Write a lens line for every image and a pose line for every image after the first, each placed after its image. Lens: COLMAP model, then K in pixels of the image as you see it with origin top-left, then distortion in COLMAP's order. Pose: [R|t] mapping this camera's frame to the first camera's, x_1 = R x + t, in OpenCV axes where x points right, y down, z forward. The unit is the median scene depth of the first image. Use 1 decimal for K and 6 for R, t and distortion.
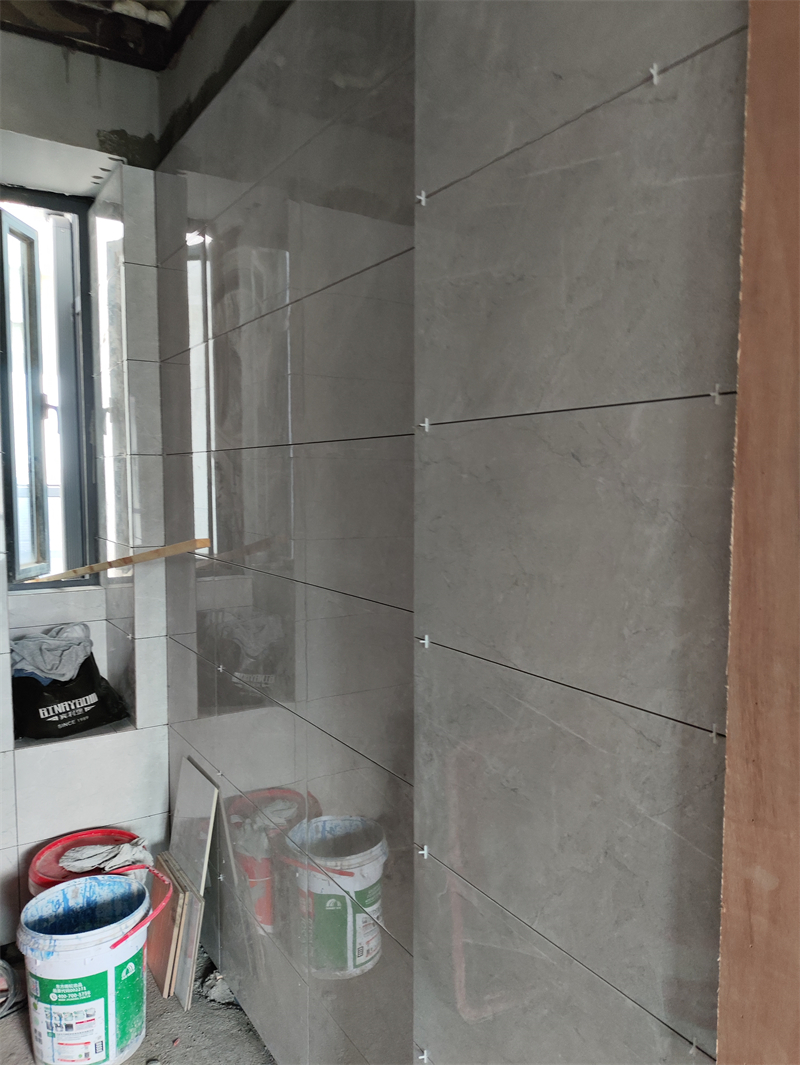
lens RADIAL K [[786.8, 0, 414.3], [0, 786.8, 540.2], [0, 0, 1]] dist [0.030358, -0.032771]
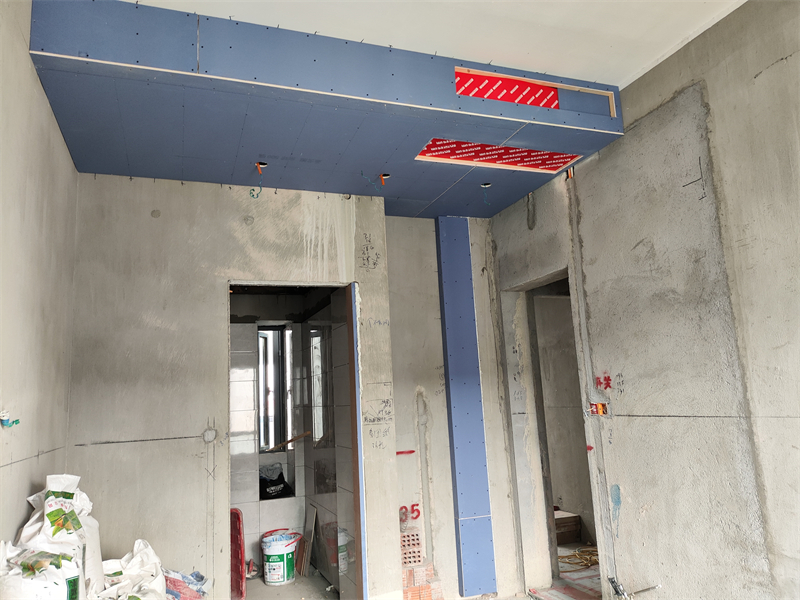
lens RADIAL K [[591.0, 0, 416.0], [0, 591.0, 293.4], [0, 0, 1]] dist [0.030358, -0.032771]
pose [[0.981482, -0.090811, -0.168658, 0.613075], [0.046787, 0.967464, -0.248647, 0.070901], [0.185750, 0.236152, 0.953797, -1.402494]]
